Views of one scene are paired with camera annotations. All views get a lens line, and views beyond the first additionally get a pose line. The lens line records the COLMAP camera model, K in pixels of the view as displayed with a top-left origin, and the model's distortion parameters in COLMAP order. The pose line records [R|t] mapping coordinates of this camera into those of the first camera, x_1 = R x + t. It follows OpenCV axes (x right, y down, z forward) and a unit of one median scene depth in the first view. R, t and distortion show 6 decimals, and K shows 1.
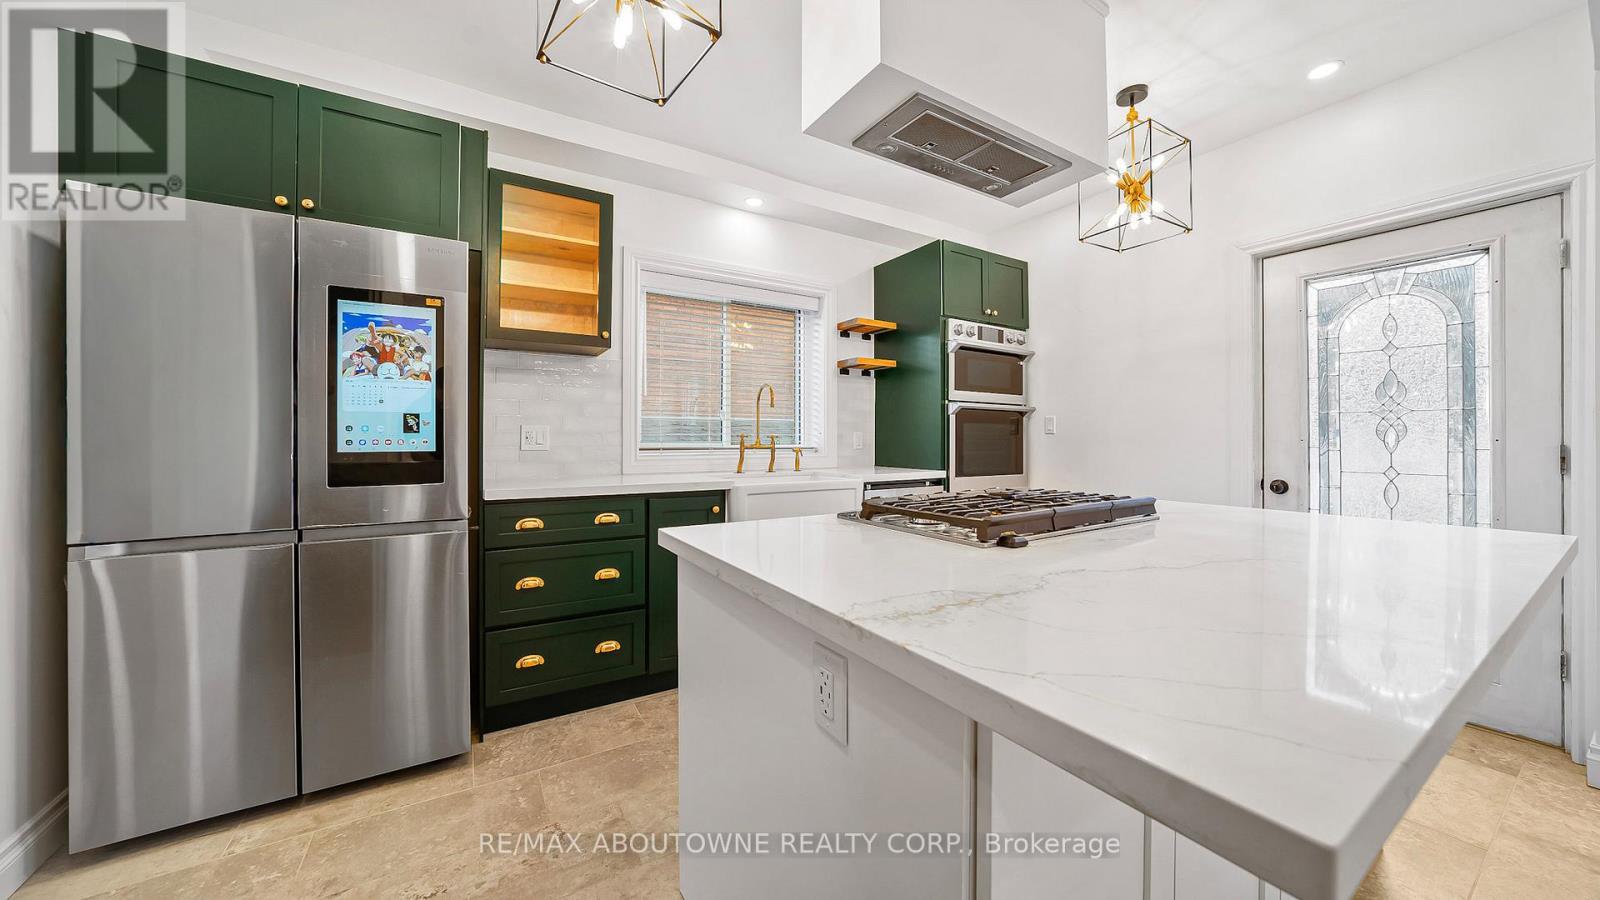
lens RADIAL K [[554.1, 0, 792.0], [0, 554.1, 436.2], [0, 0, 1]] dist [-0.000986, 0.000279]
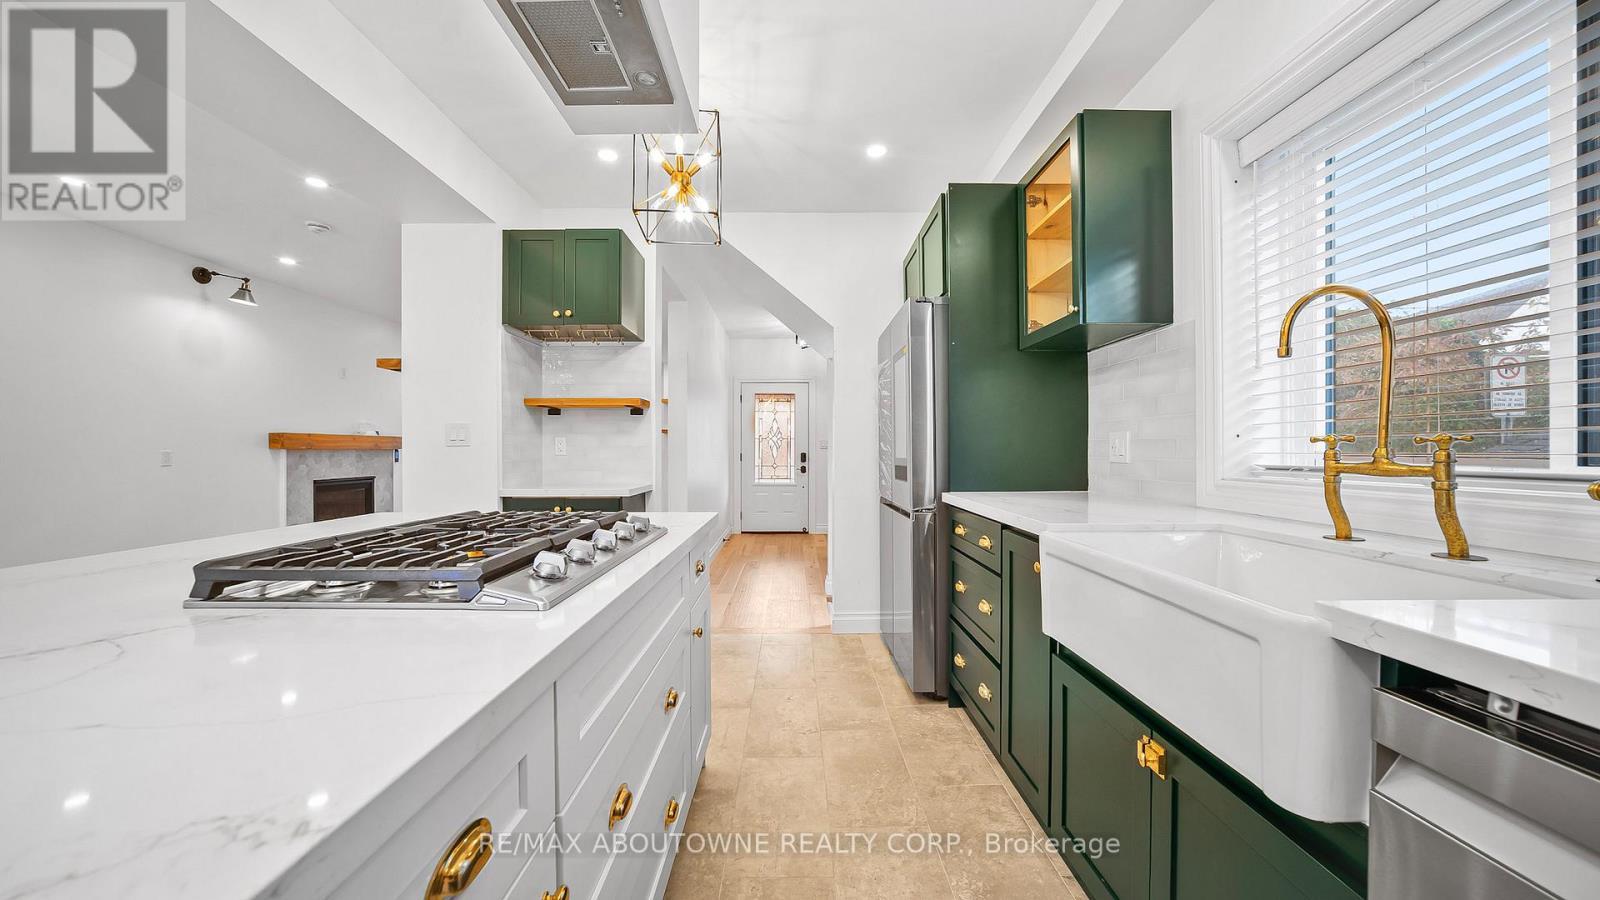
lens RADIAL K [[557.8, 0, 800.0], [0, 557.8, 450.0], [0, 0, 1]] dist [-0.021419, 0.007098]
pose [[-0.509506, -0.004257, -0.860457, 0.401232], [0.002874, 0.999974, -0.006649, 0.009139], [0.860463, -0.005860, -0.509480, 0.866403]]
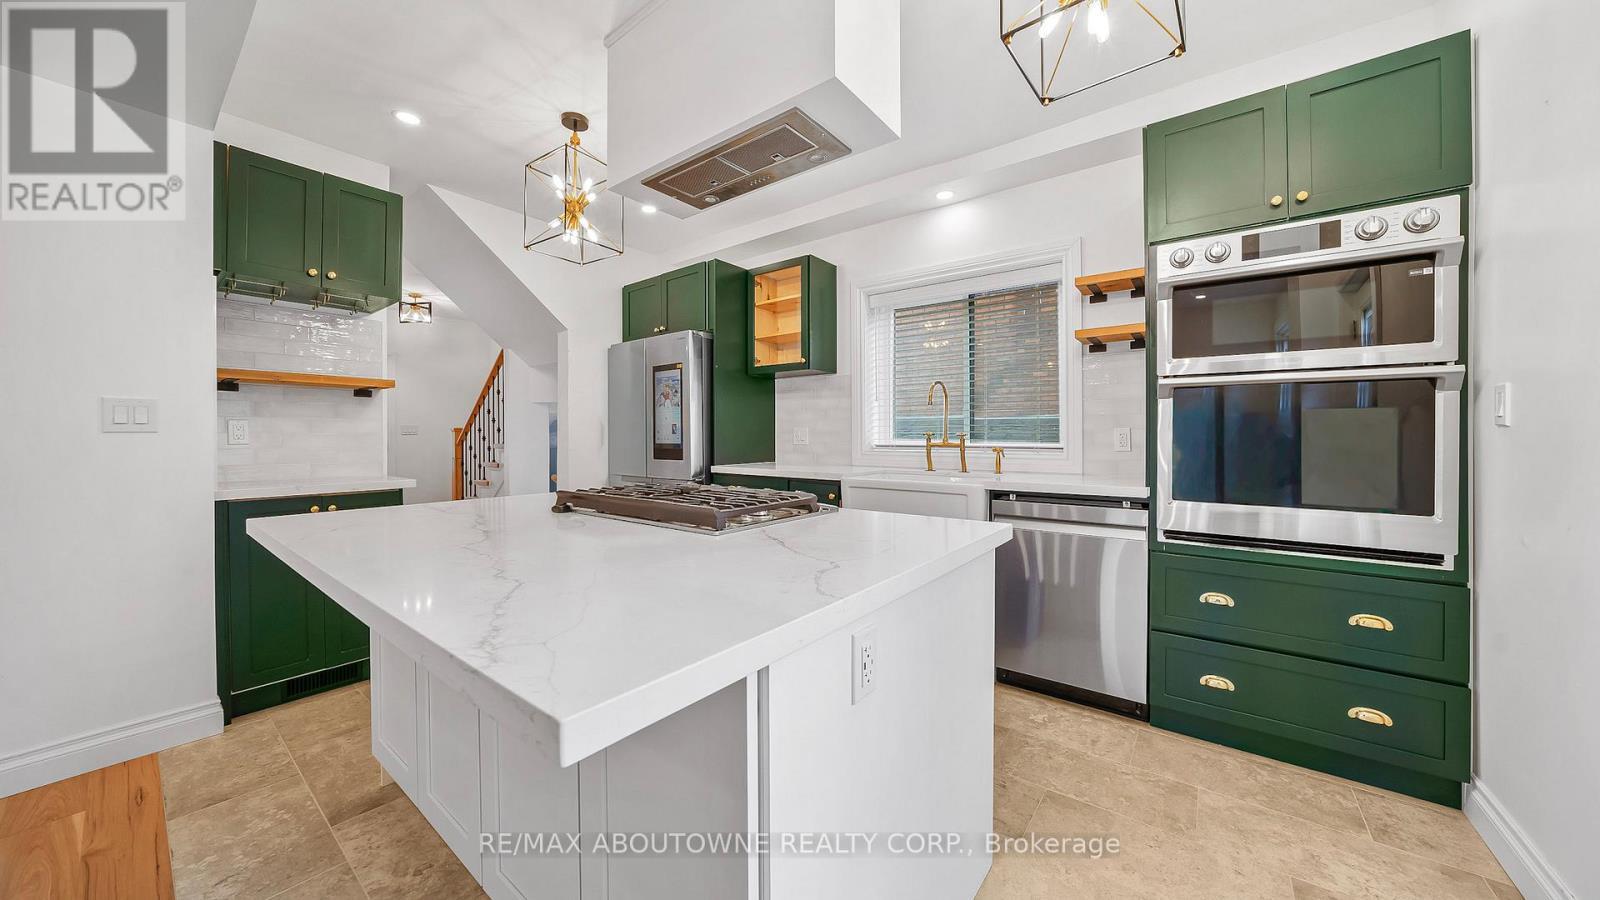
lens RADIAL K [[535.4, 0, 800.3], [0, 535.4, 439.3], [0, 0, 1]] dist [-0.001116, 0.000072]
pose [[0.369155, 0.005964, -0.929349, 0.724316], [0.004551, 0.999956, 0.008225, -0.000140], [0.929357, -0.007266, 0.369112, 0.411387]]
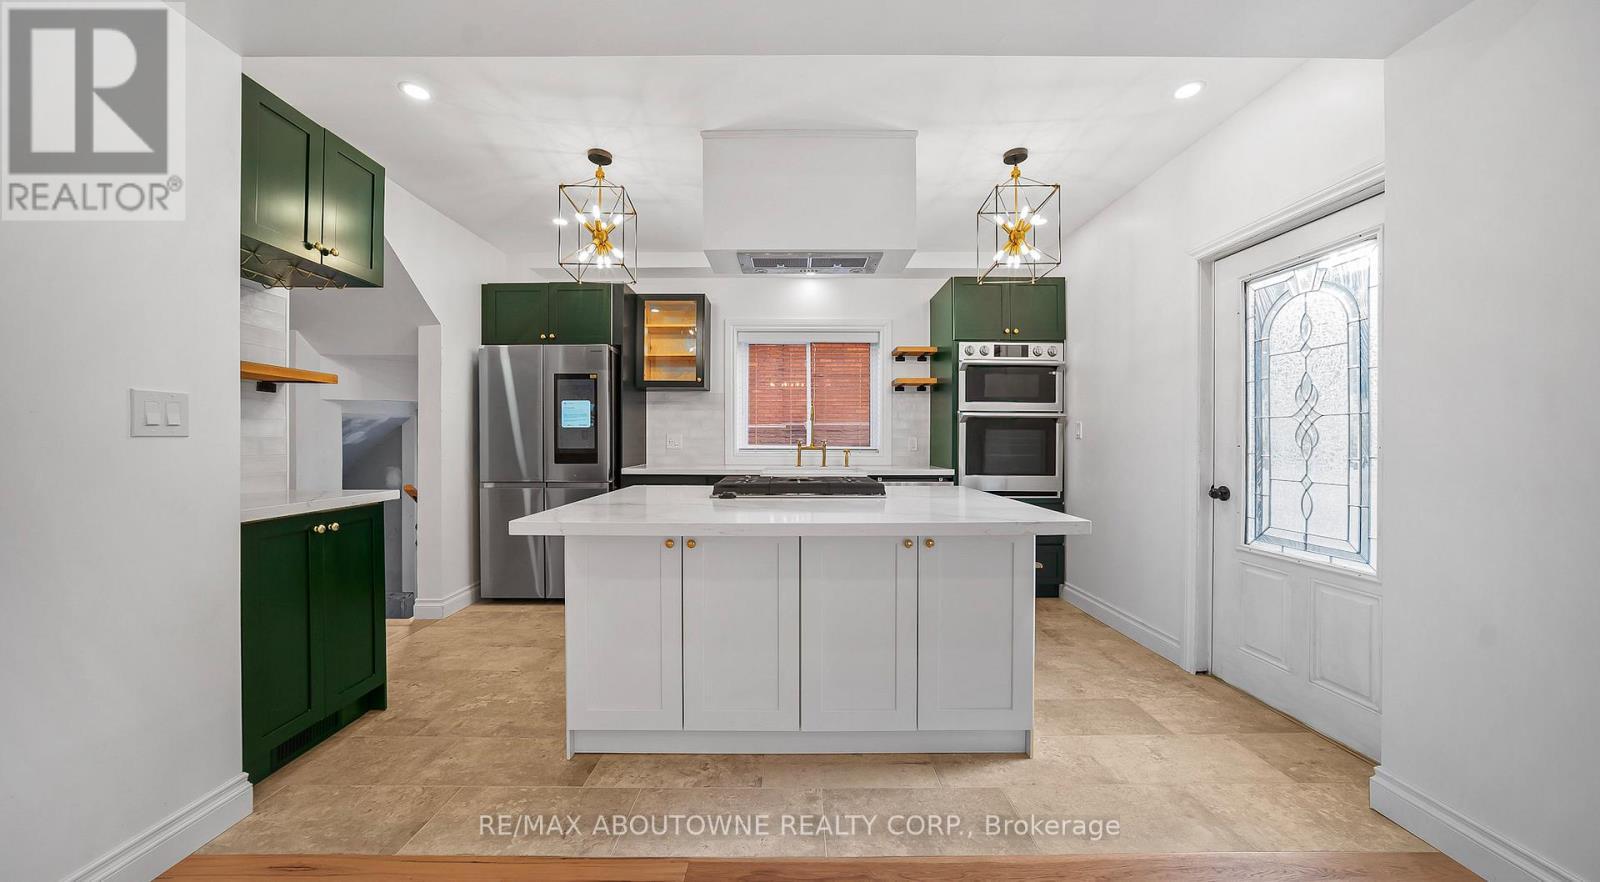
lens RADIAL K [[523.5, 0, 785.0], [0, 523.5, 444.4], [0, 0, 1]] dist [0.014983, -0.000006]
pose [[0.853016, 0.005430, -0.521857, 0.575186], [0.000298, 0.999941, 0.010891, -0.004771], [0.521885, -0.009445, 0.852964, -0.171990]]
